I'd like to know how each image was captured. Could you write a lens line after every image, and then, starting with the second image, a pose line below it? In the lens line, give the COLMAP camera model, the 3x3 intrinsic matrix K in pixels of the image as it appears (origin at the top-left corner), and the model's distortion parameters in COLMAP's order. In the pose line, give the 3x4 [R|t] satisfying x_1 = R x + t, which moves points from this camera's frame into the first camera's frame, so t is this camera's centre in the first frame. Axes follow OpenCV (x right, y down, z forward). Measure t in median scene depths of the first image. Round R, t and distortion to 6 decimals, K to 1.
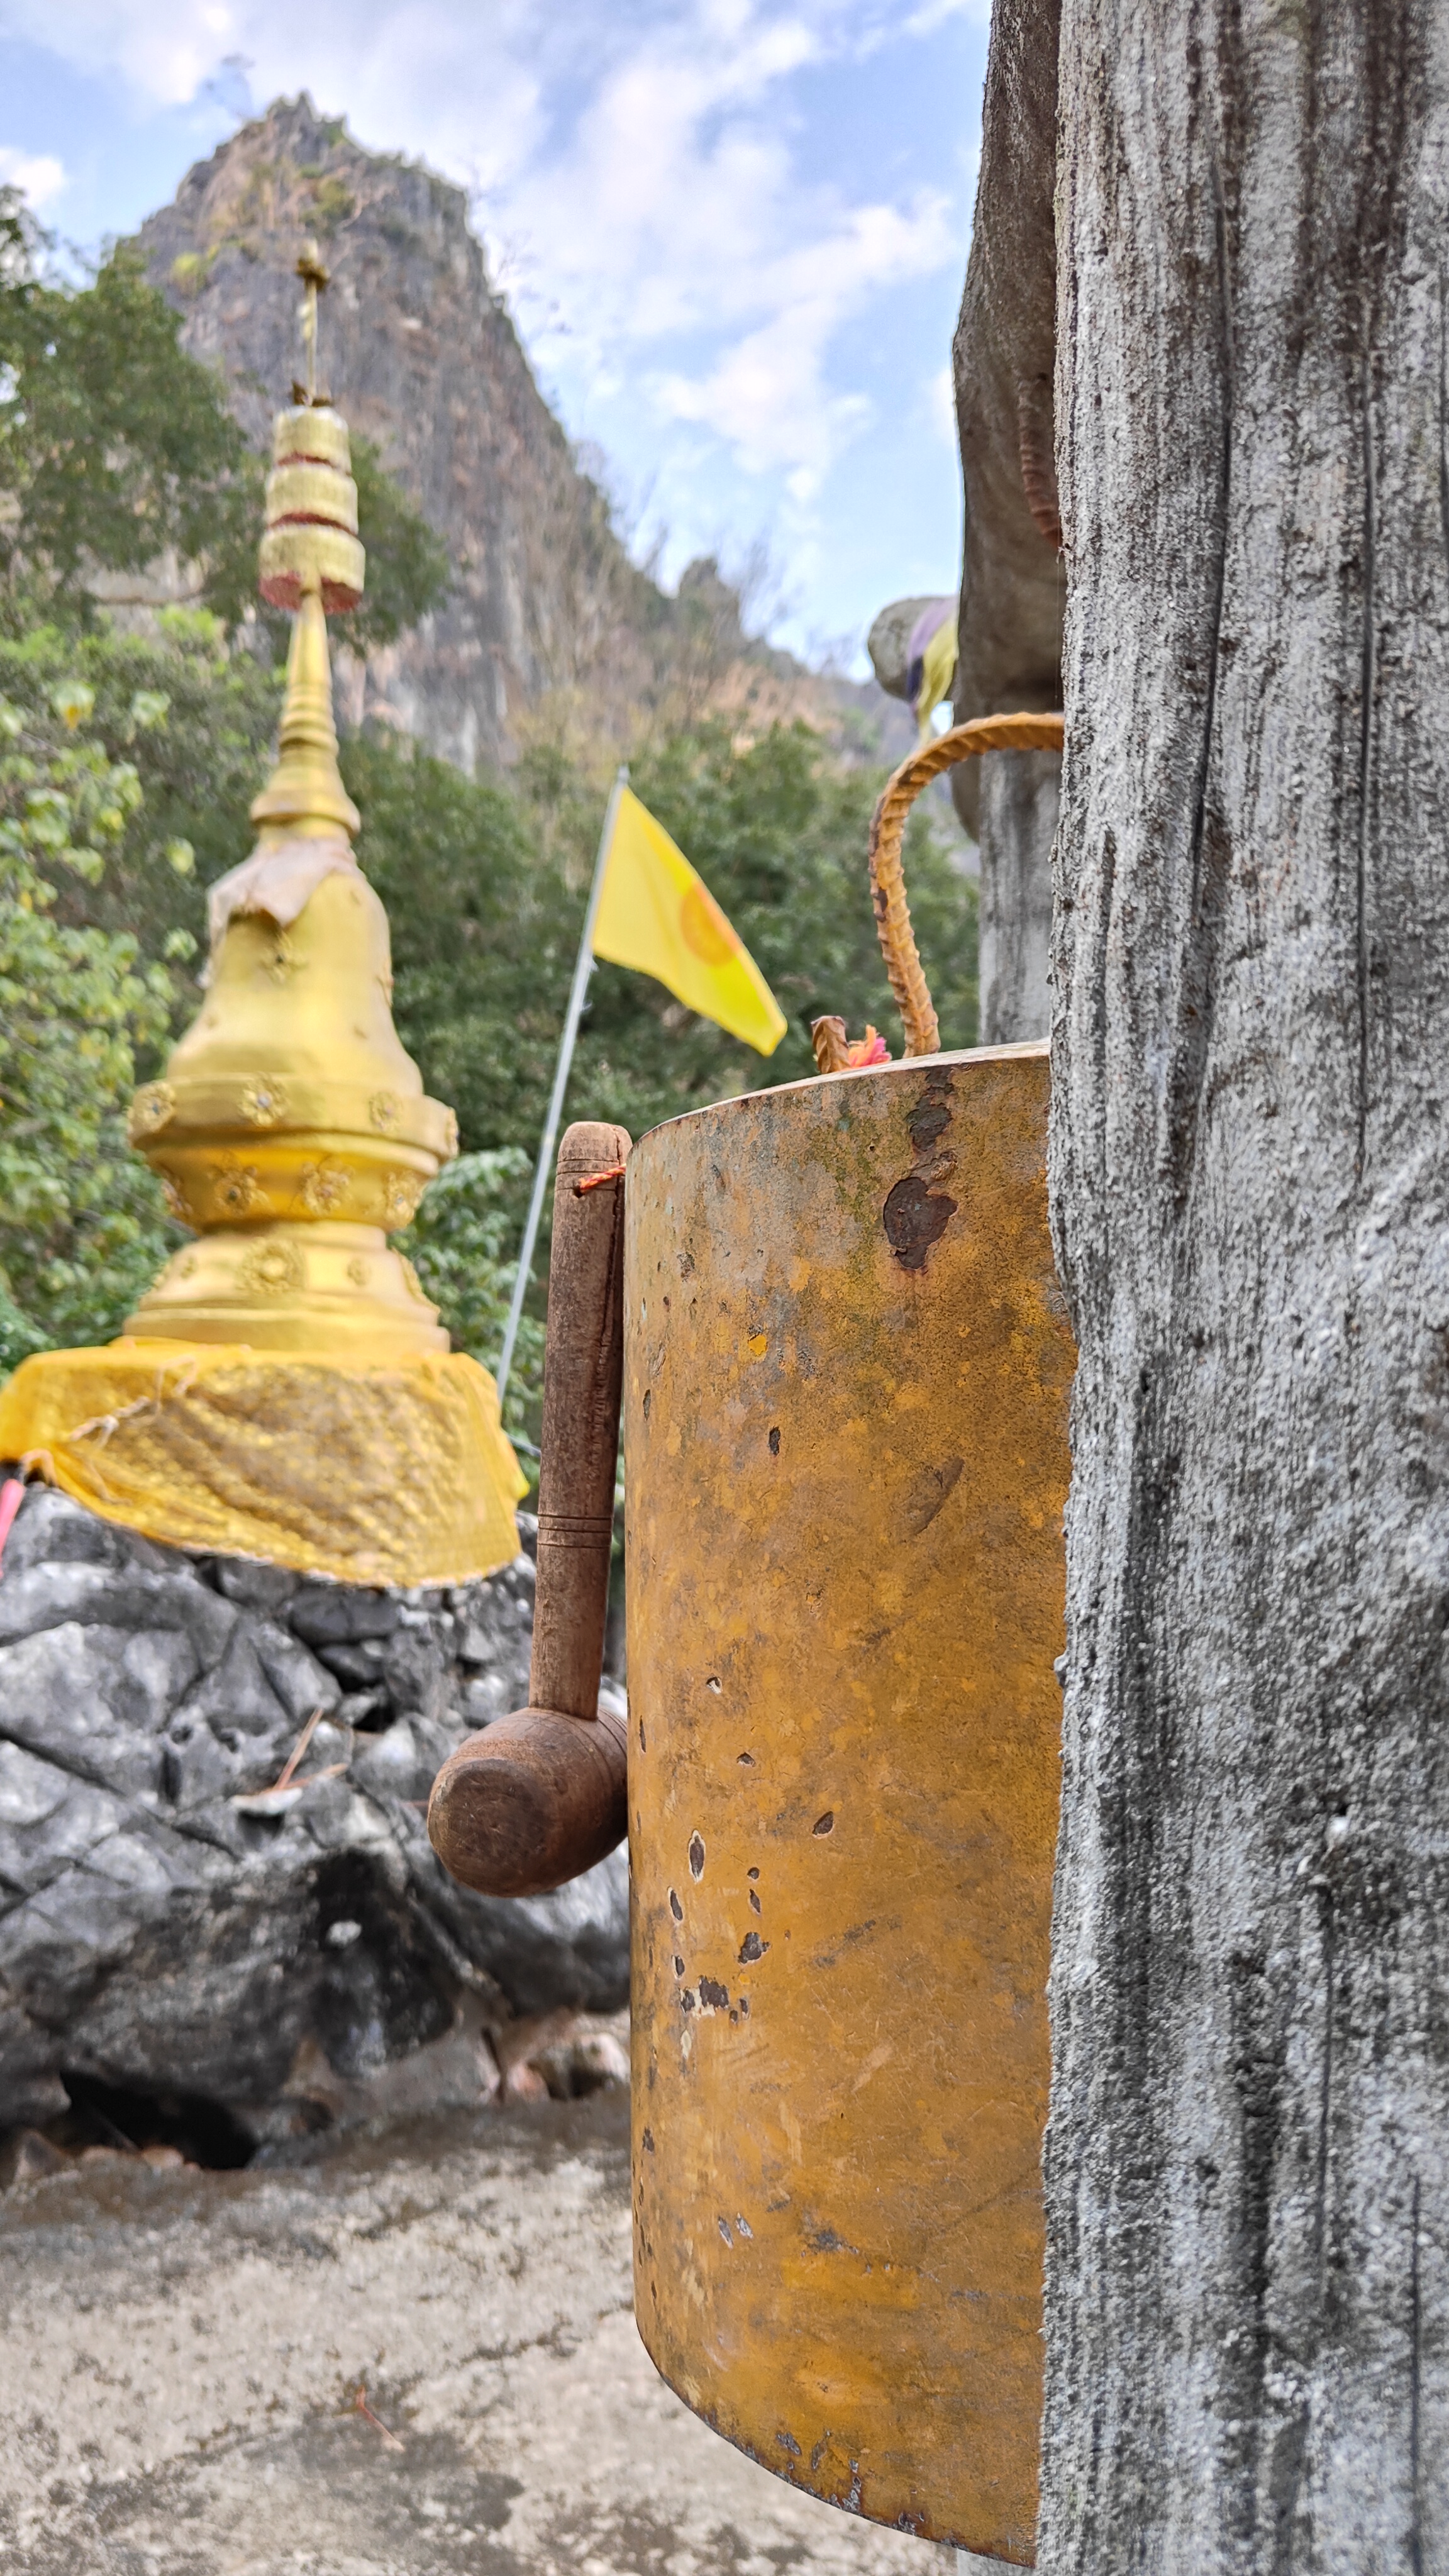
lens RADIAL K [[1782.3, 0, 724.5], [0, 1782.3, 1288.0], [0, 0, 1]] dist [0.055869, -0.083397]
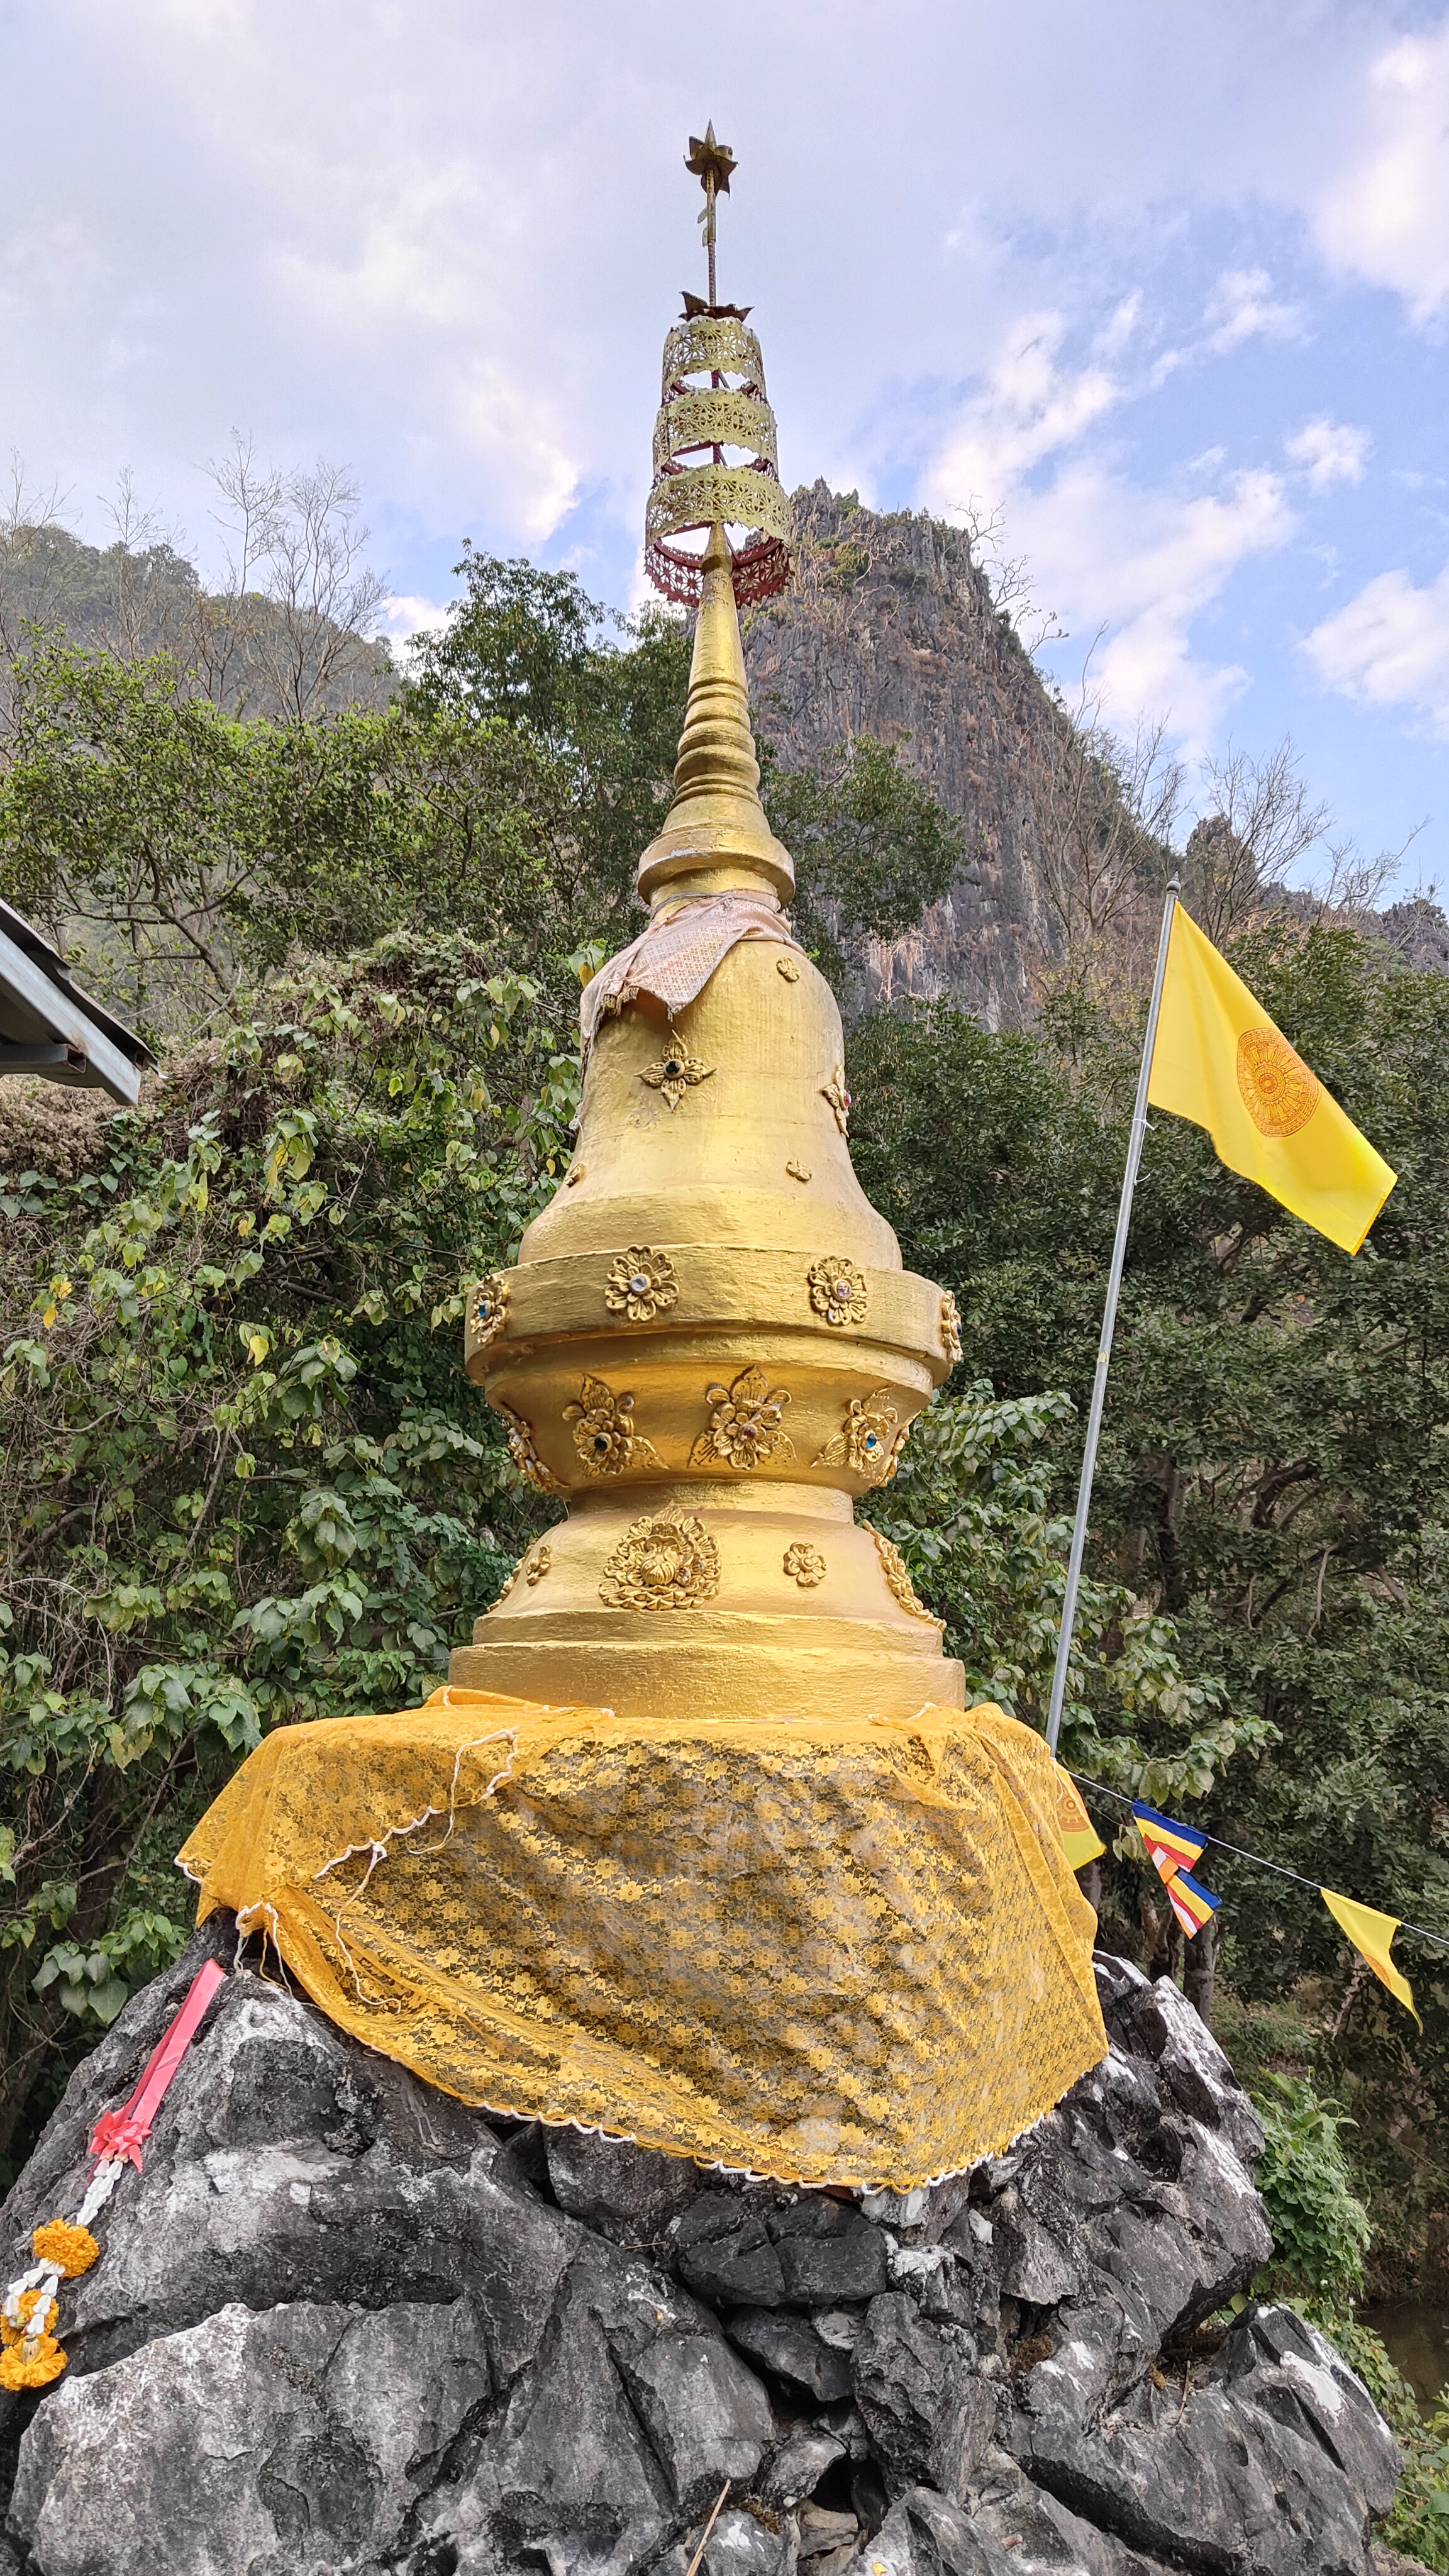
lens RADIAL K [[1782.3, 0, 724.5], [0, 1782.3, 1288.0], [0, 0, 1]] dist [0.055869, -0.083397]
pose [[0.953761, -0.069706, -0.292372, -0.055344], [0.028235, 0.989213, -0.143735, -0.016708], [0.299237, 0.128834, 0.945441, 0.456807]]
